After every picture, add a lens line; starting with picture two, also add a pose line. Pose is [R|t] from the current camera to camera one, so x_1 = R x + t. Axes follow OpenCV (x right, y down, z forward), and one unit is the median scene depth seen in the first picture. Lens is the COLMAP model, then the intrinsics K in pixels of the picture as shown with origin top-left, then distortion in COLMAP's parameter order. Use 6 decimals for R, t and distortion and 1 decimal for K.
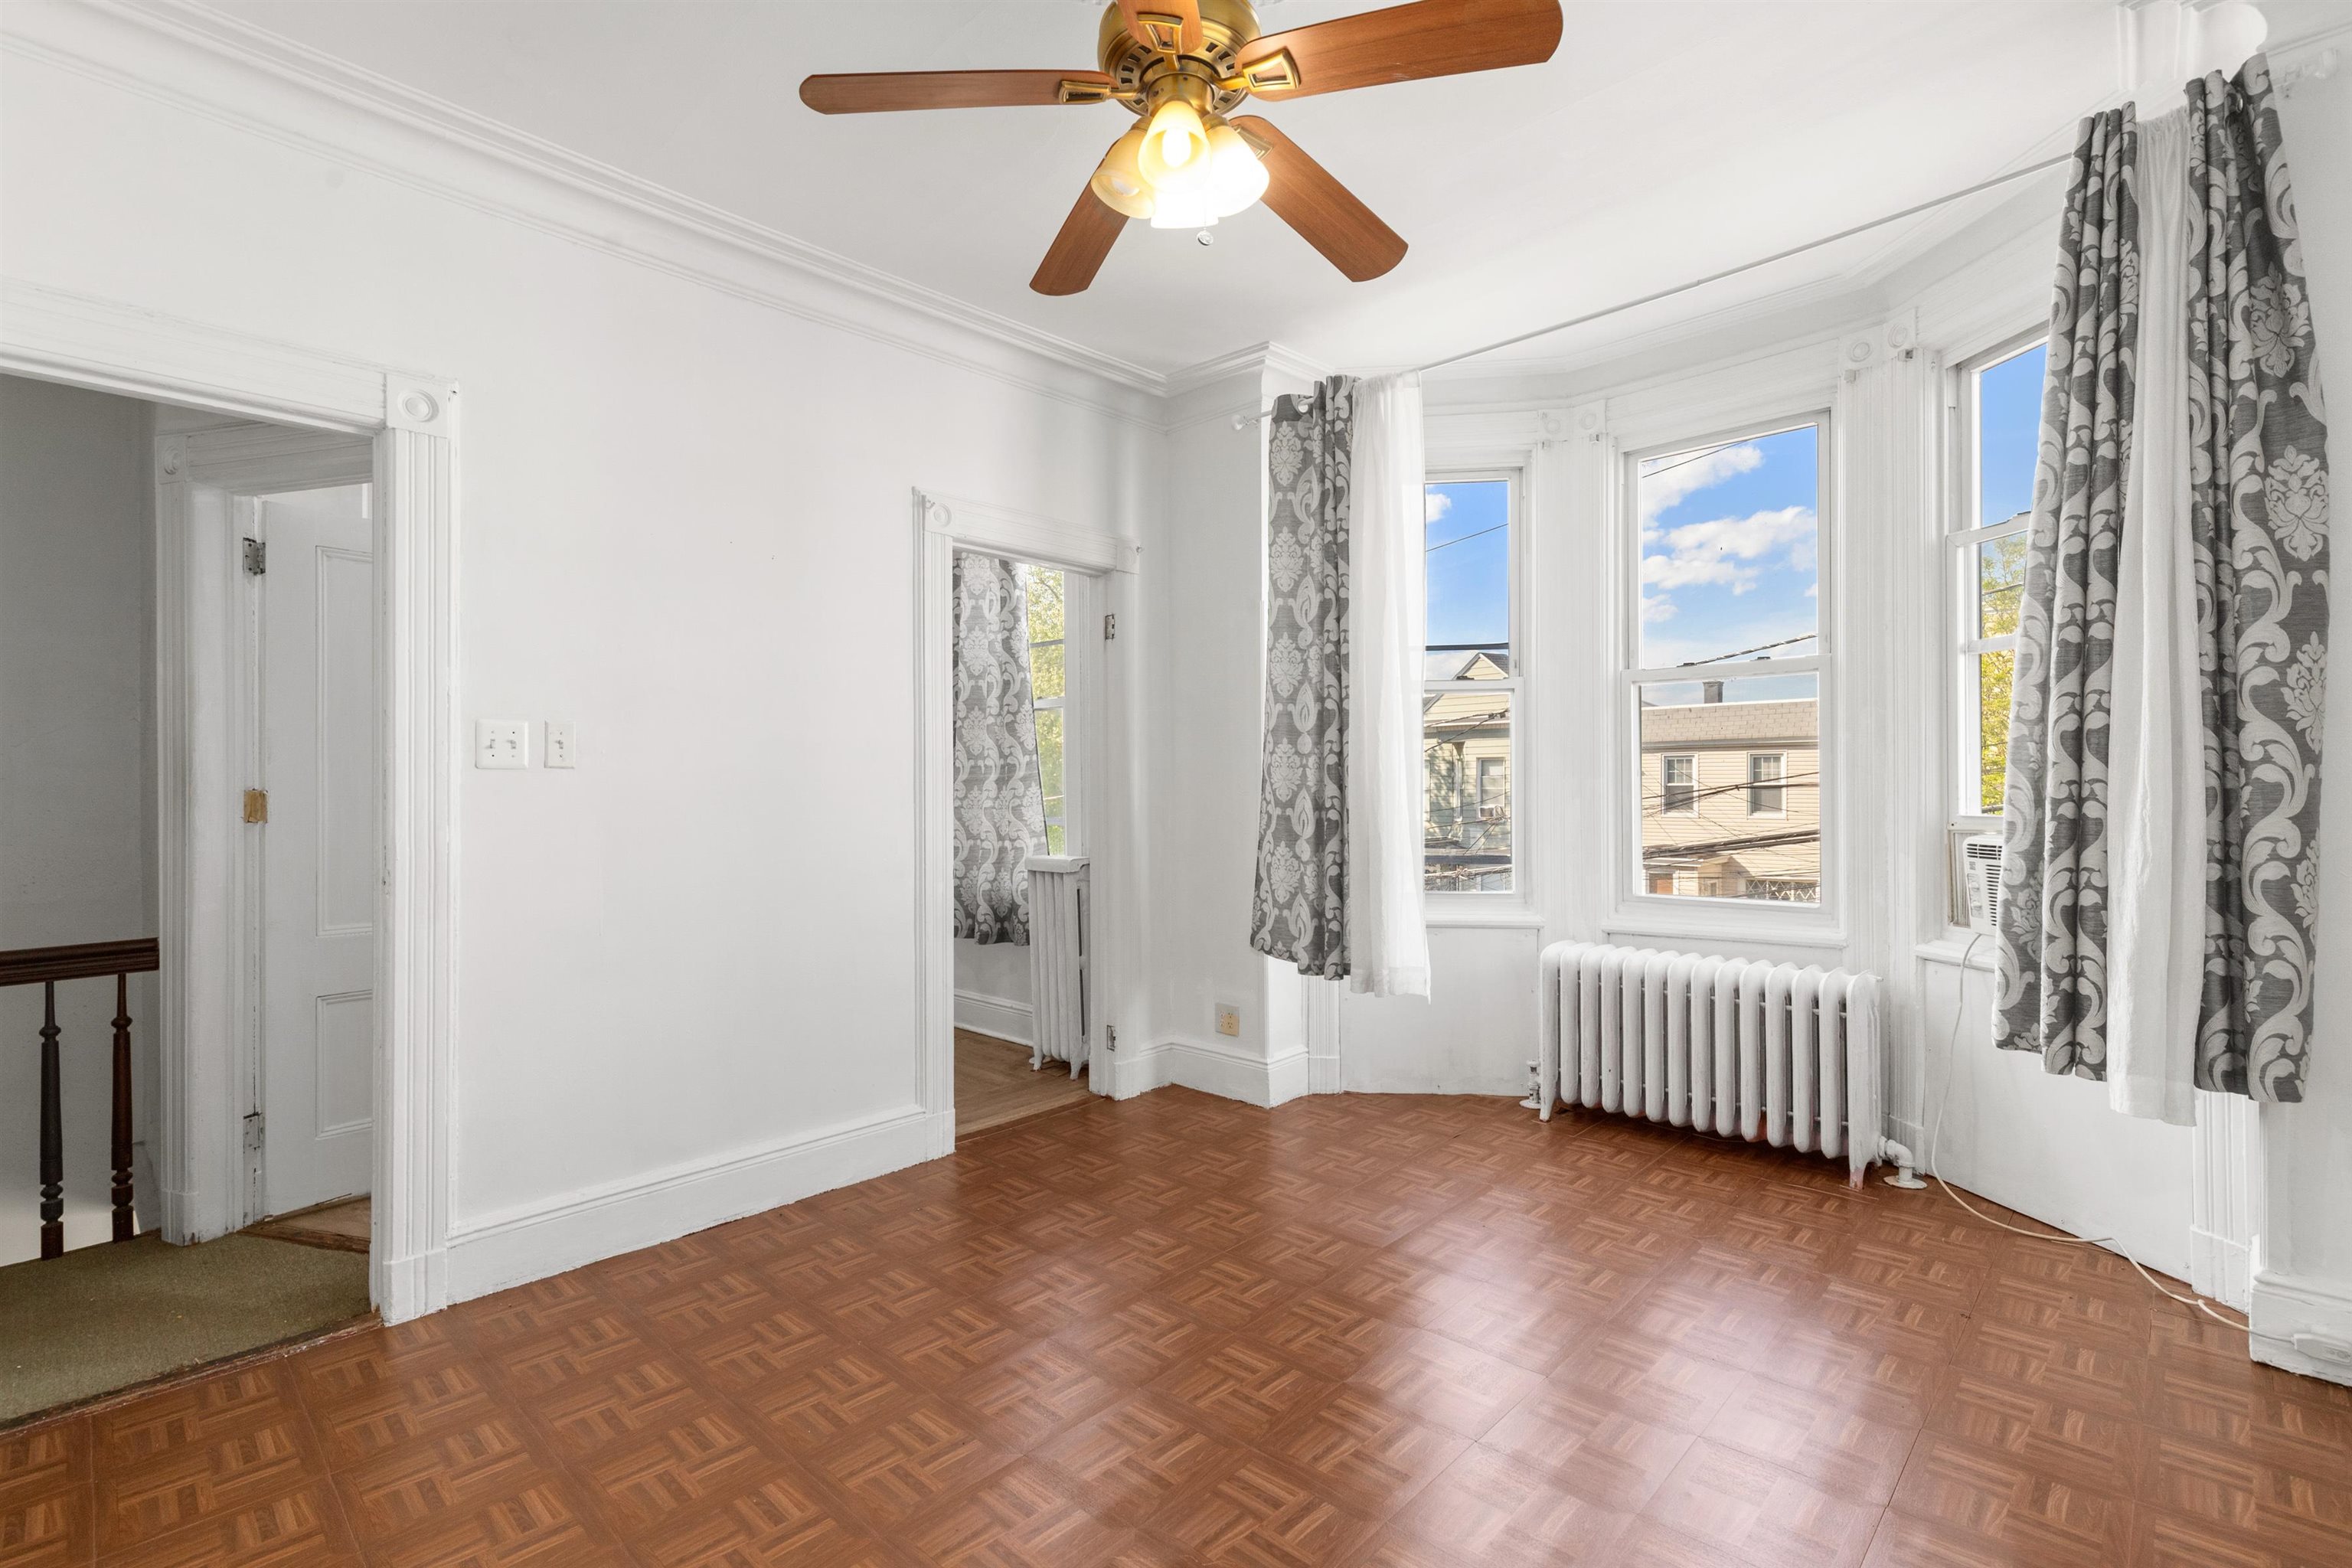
lens RADIAL K [[1069.3, 0, 1179.3], [0, 1069.3, 787.7], [0, 0, 1]] dist [-0.000138, -0.000244]
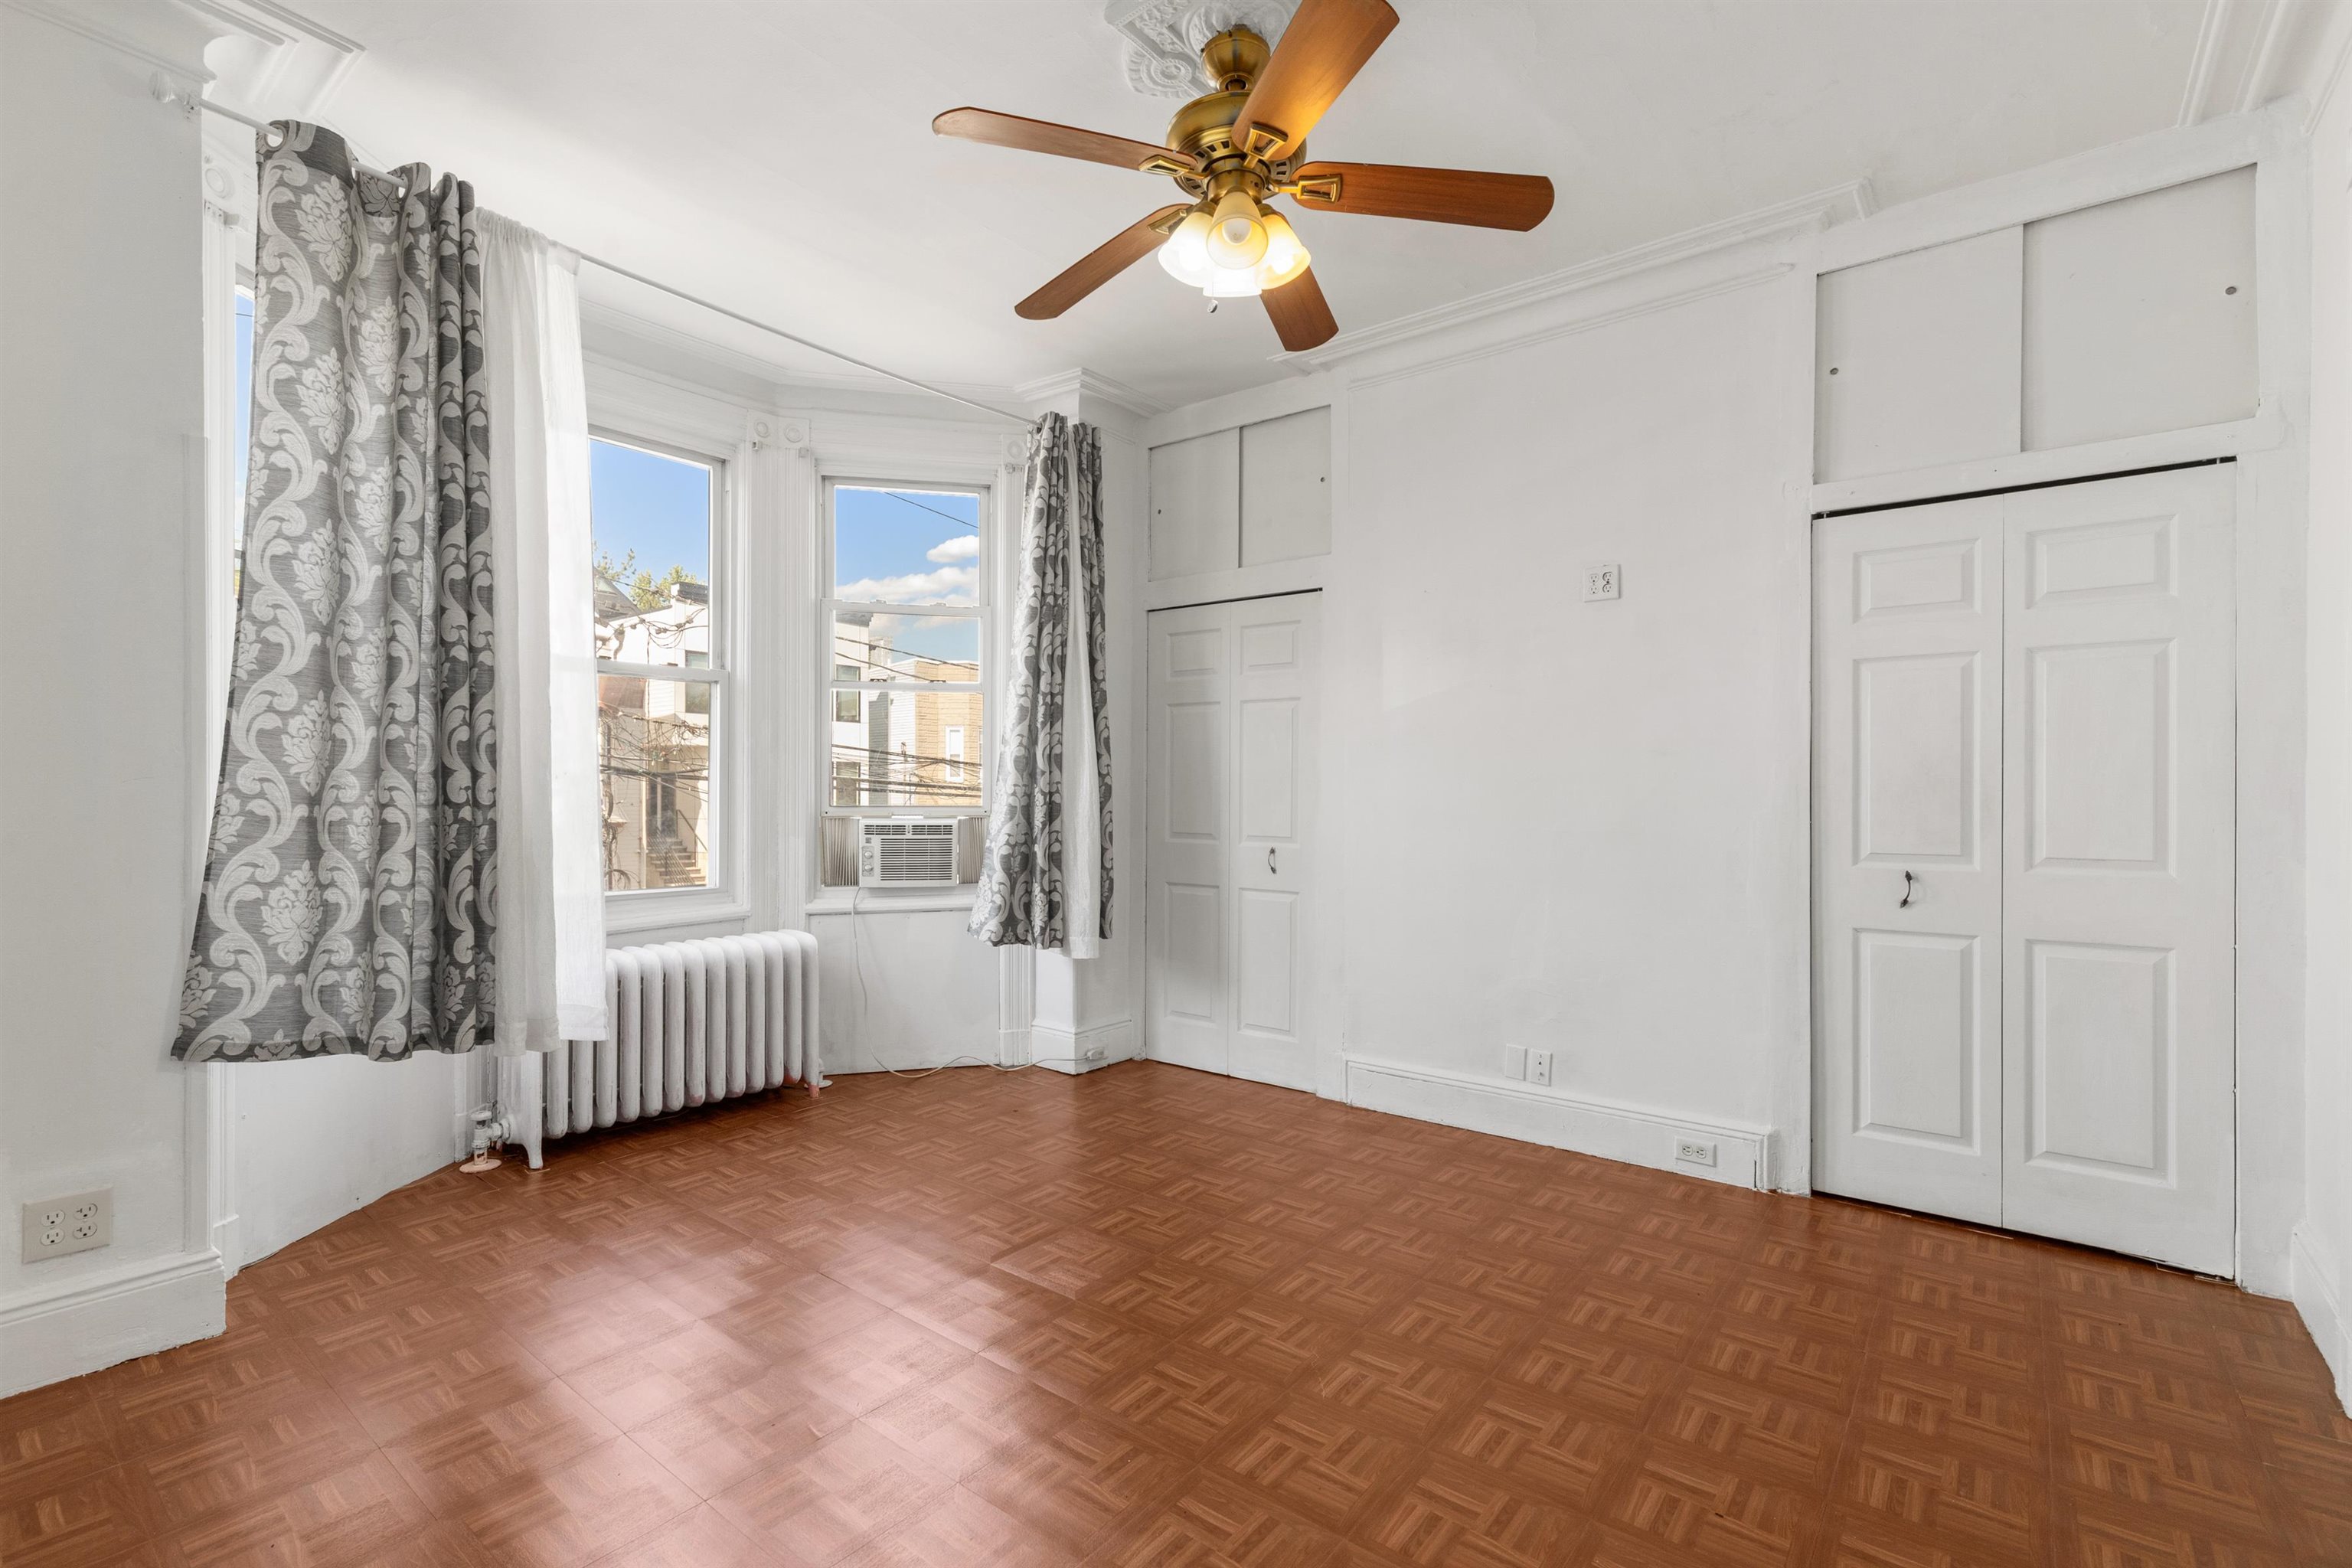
lens RADIAL K [[1069.3, 0, 1178.3], [0, 1069.3, 796.0], [0, 0, 1]] dist [-0.000138, -0.000244]
pose [[-0.109868, 0.002450, 0.993943, -0.628316], [-0.007058, 0.999970, -0.003245, 0.013449], [-0.993921, -0.007372, -0.109847, 0.649301]]
